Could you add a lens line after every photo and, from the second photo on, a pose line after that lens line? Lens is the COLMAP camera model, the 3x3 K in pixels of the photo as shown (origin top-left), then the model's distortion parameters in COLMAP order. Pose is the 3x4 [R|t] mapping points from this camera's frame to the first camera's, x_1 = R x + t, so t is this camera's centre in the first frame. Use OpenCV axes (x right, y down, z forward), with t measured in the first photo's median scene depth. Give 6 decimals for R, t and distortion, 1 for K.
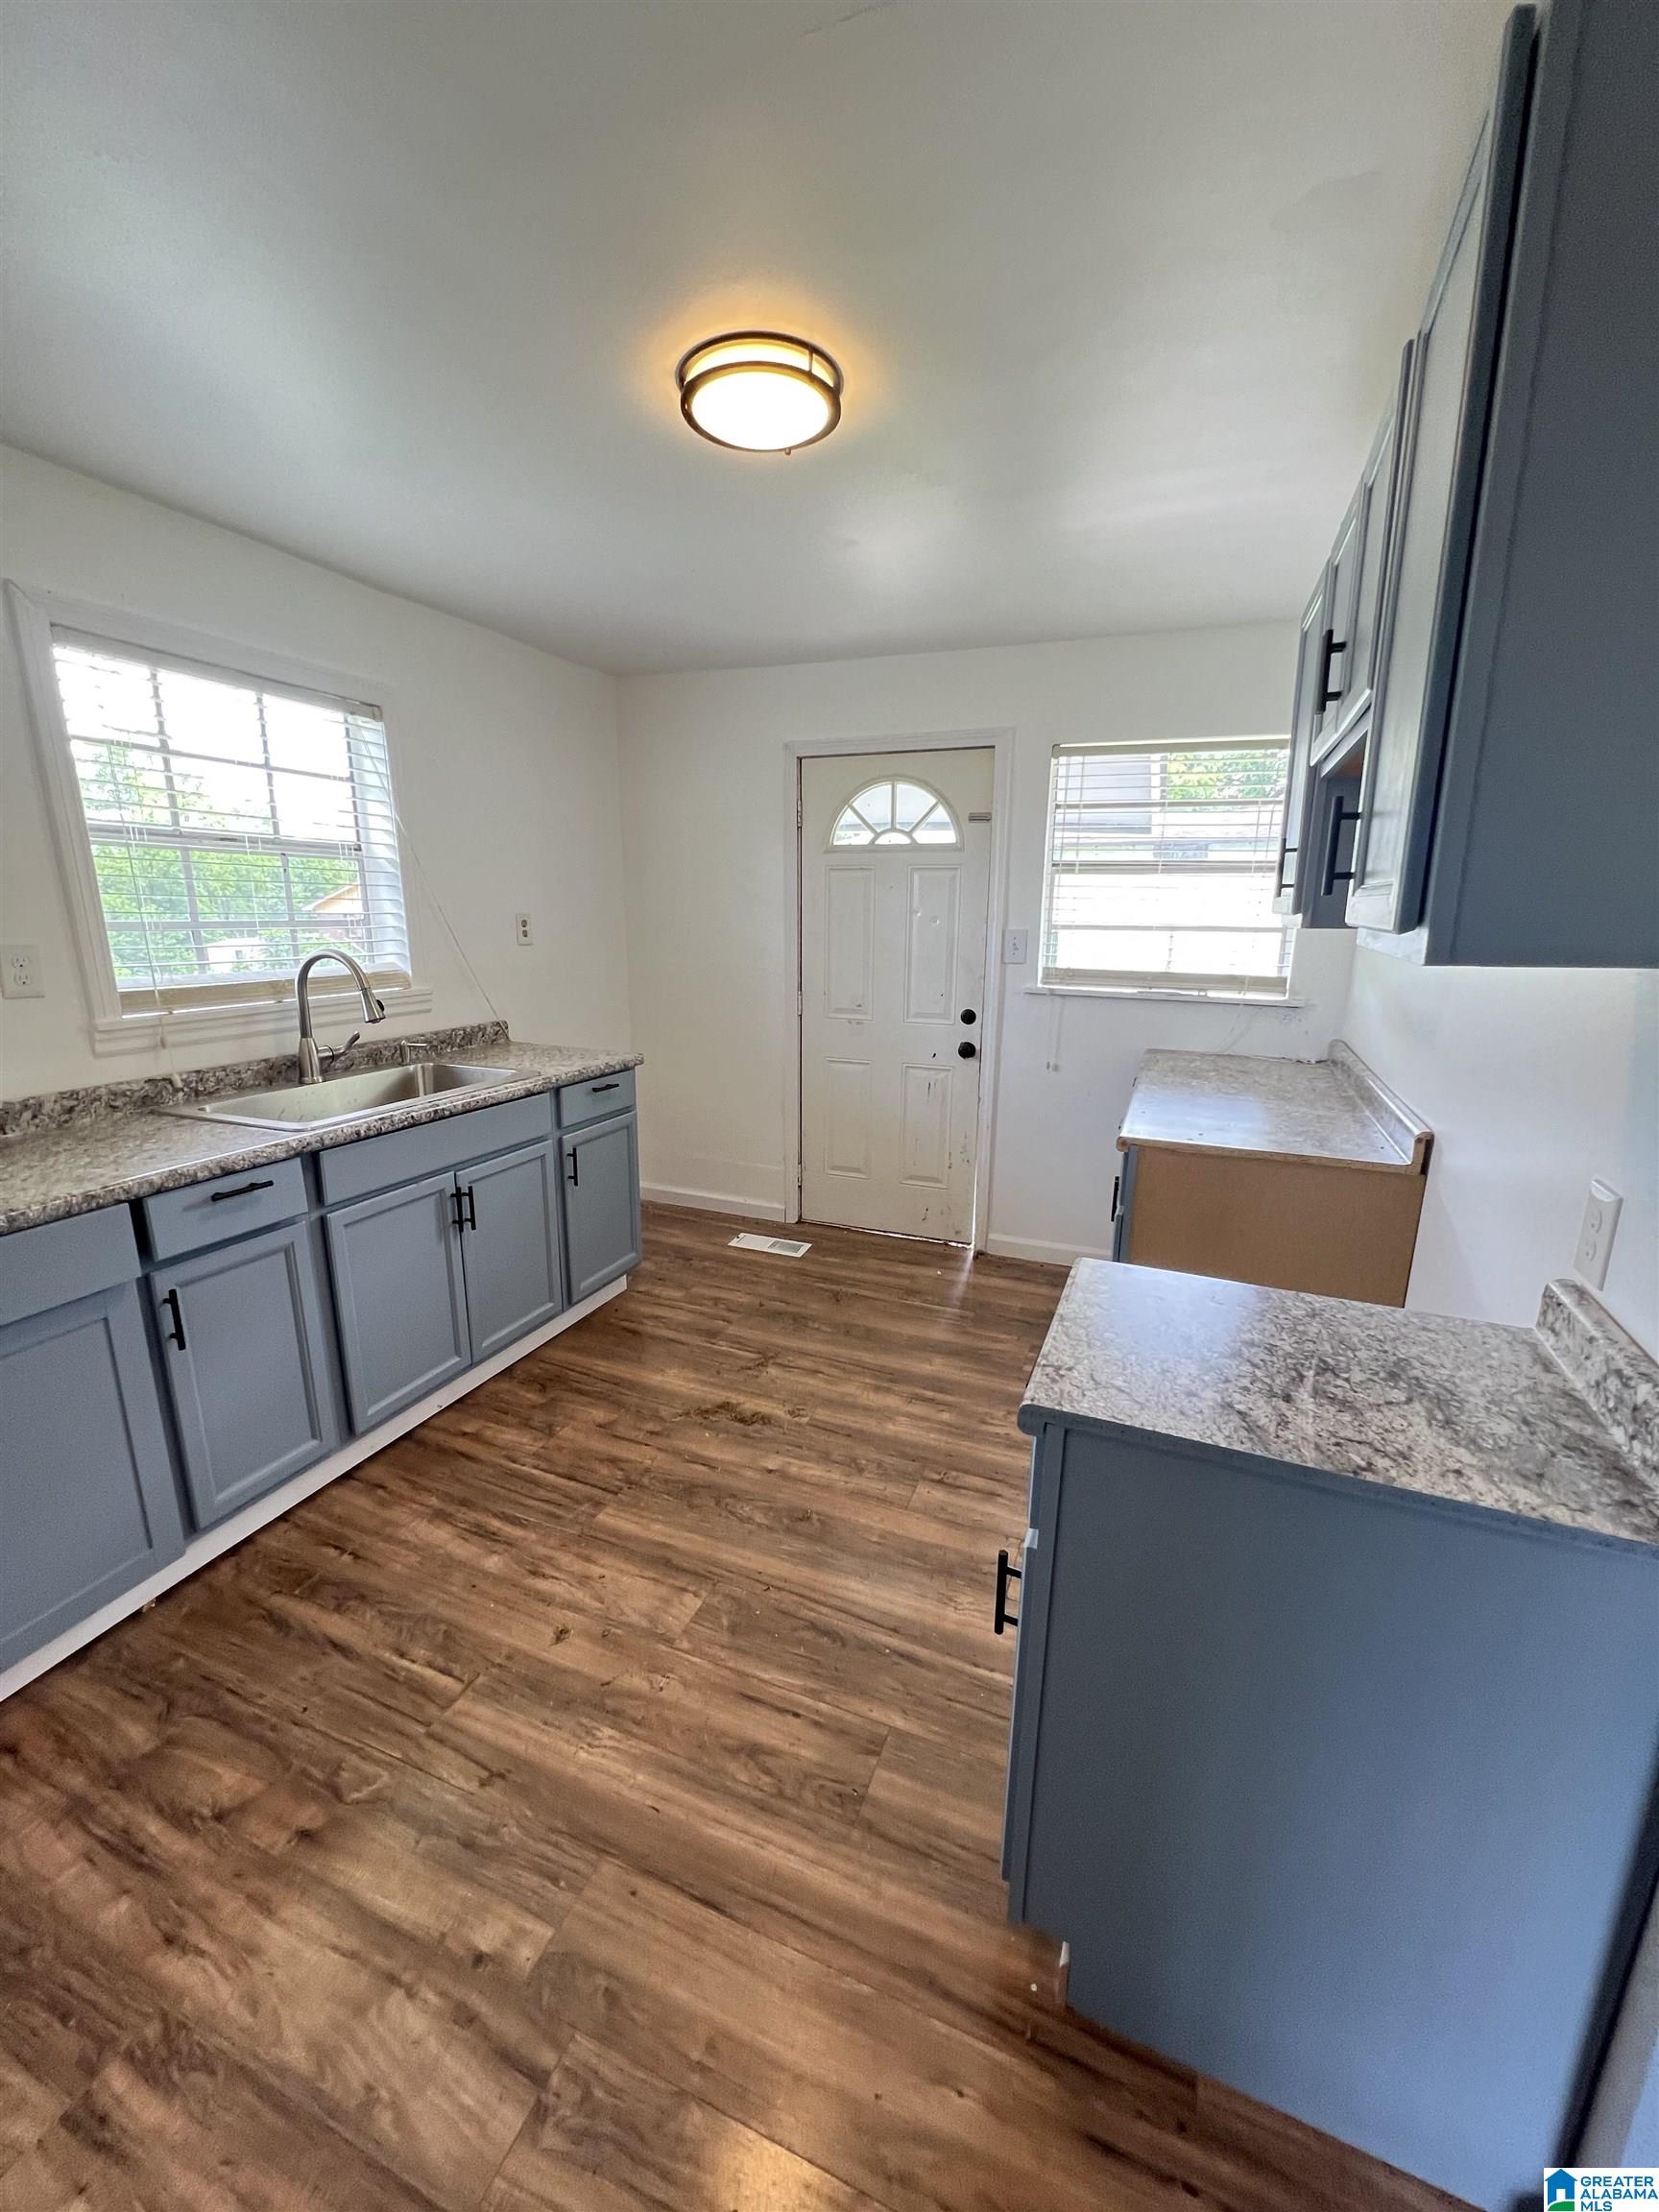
lens RADIAL K [[877.9, 0, 827.8], [0, 877.9, 1105.2], [0, 0, 1]] dist [-0.003668, 0.001912]
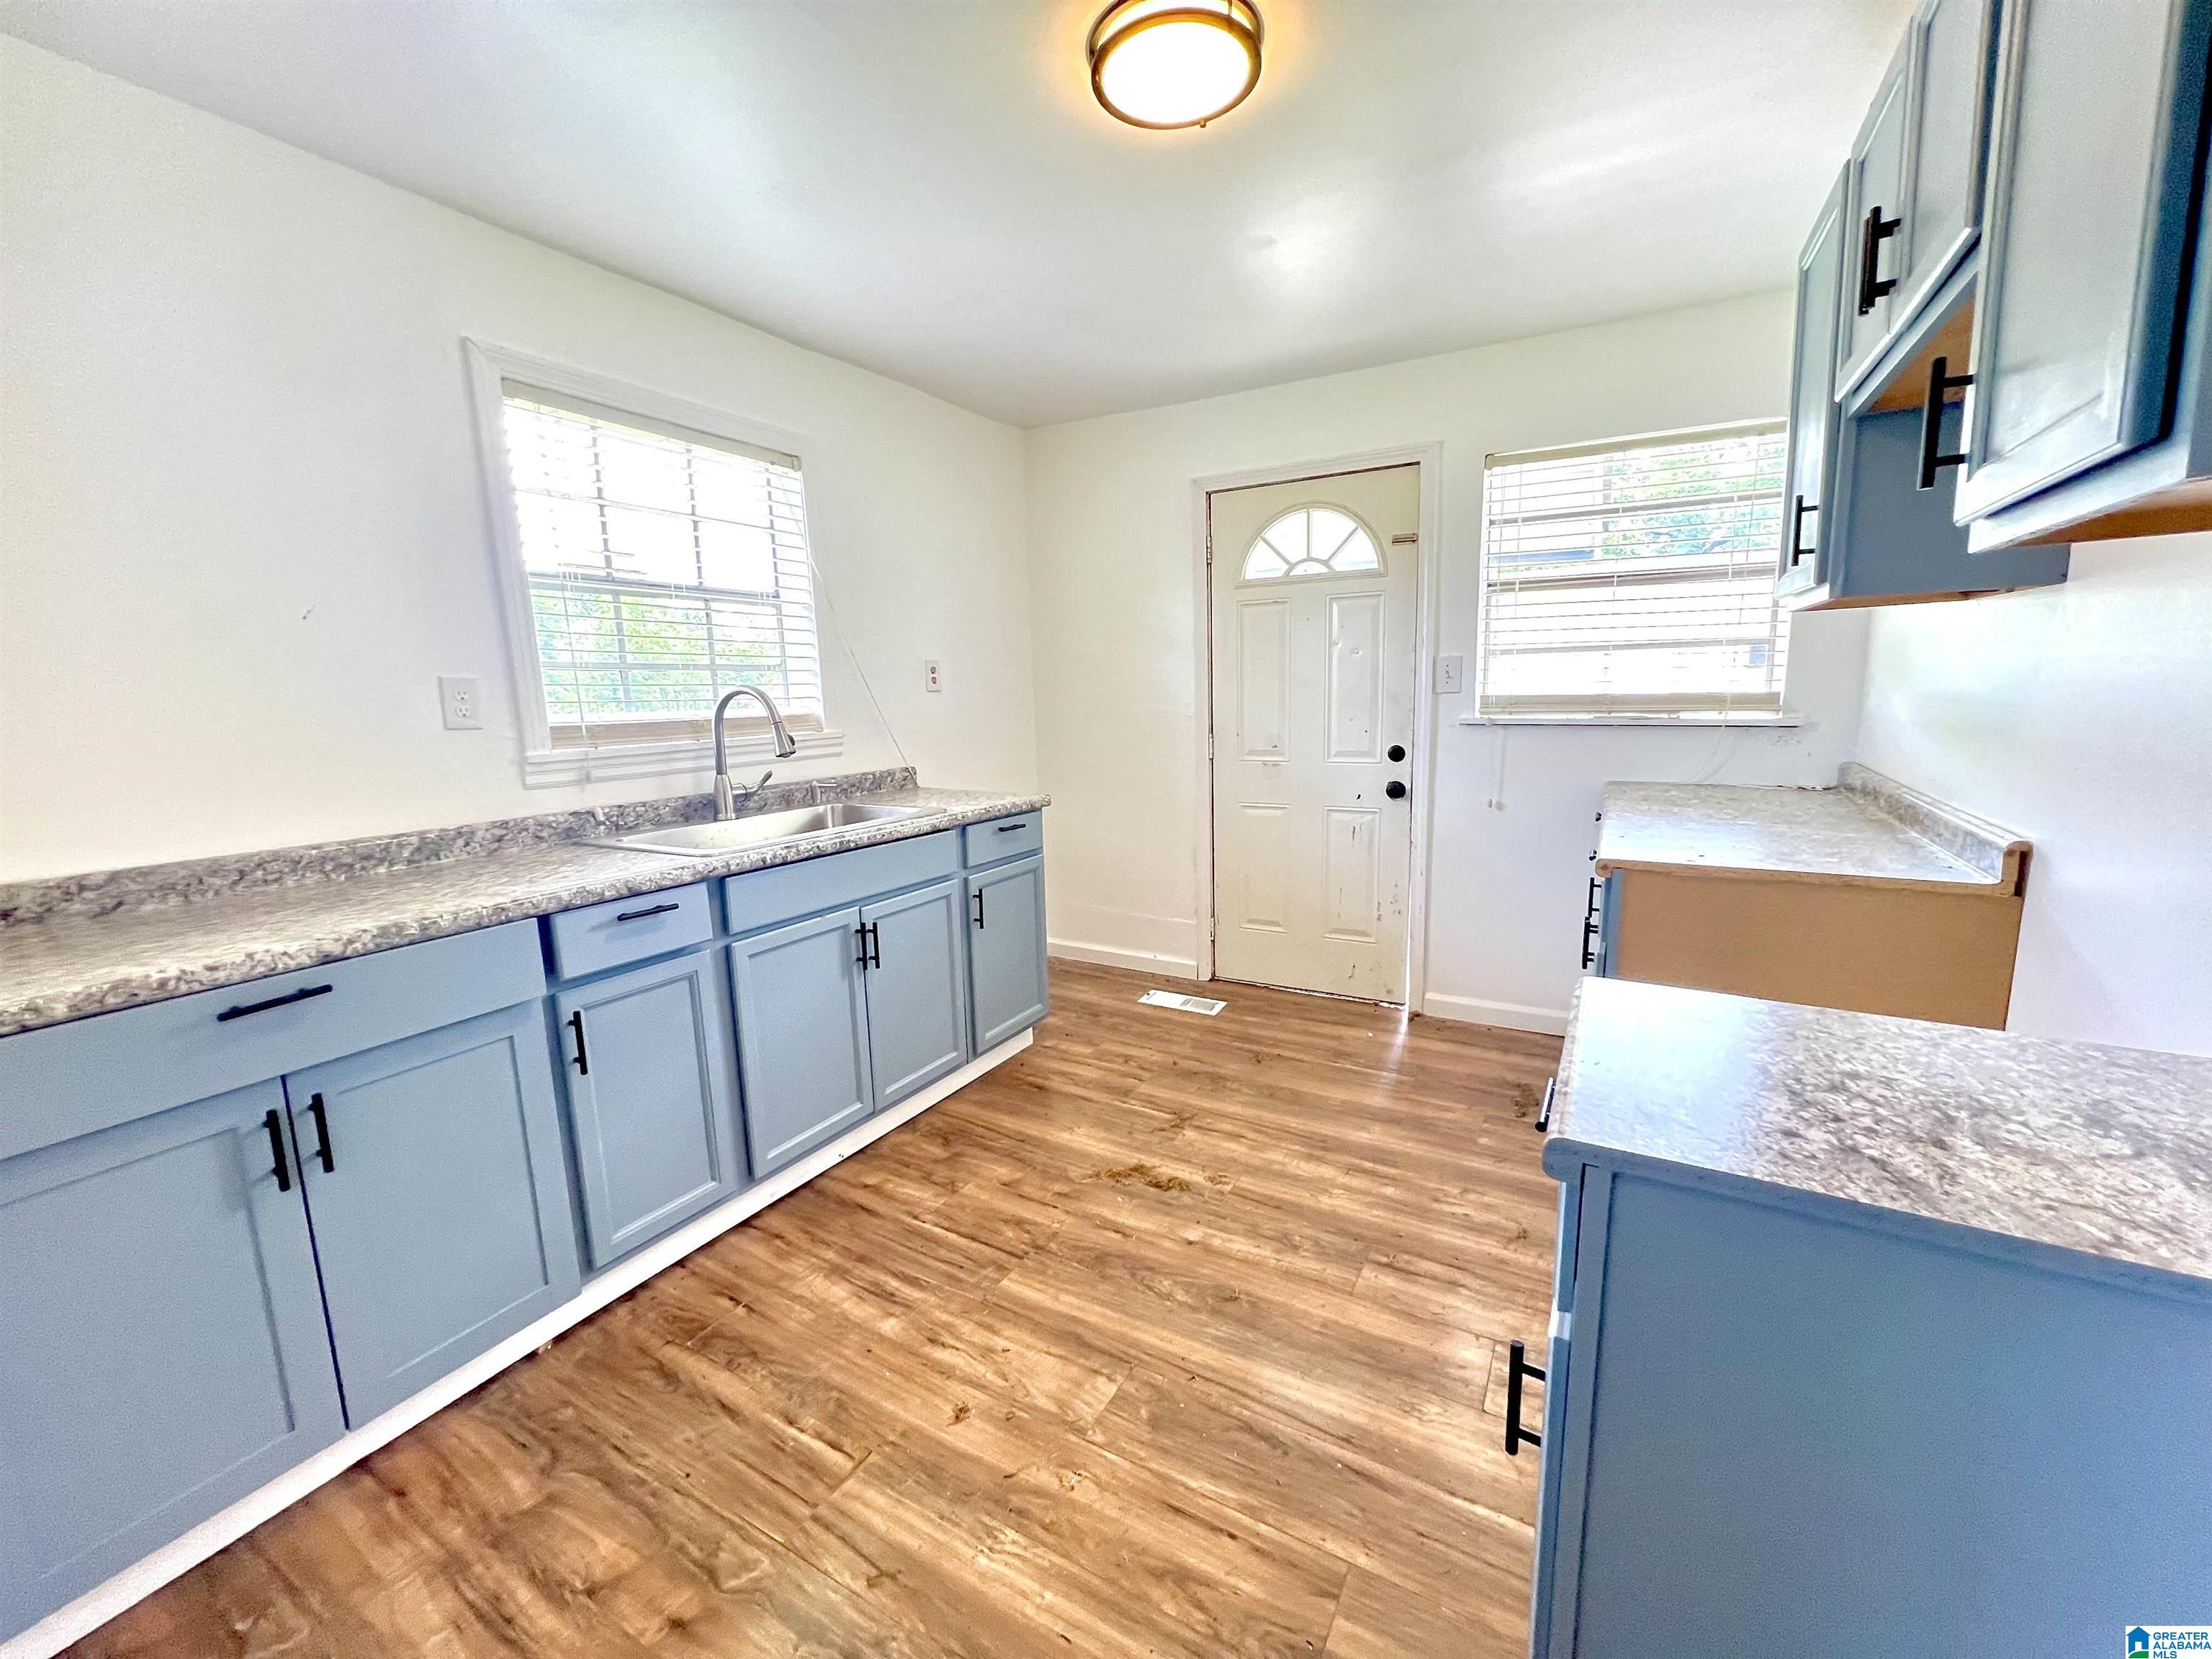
lens RADIAL K [[877.9, 0, 1106.1], [0, 877.9, 824.7], [0, 0, 1]] dist [-0.003668, 0.001912]
pose [[0.989943, -0.013146, -0.140856, -0.021704], [0.003689, 0.997733, -0.067194, 0.059054], [0.141420, 0.065998, 0.987747, 0.089465]]
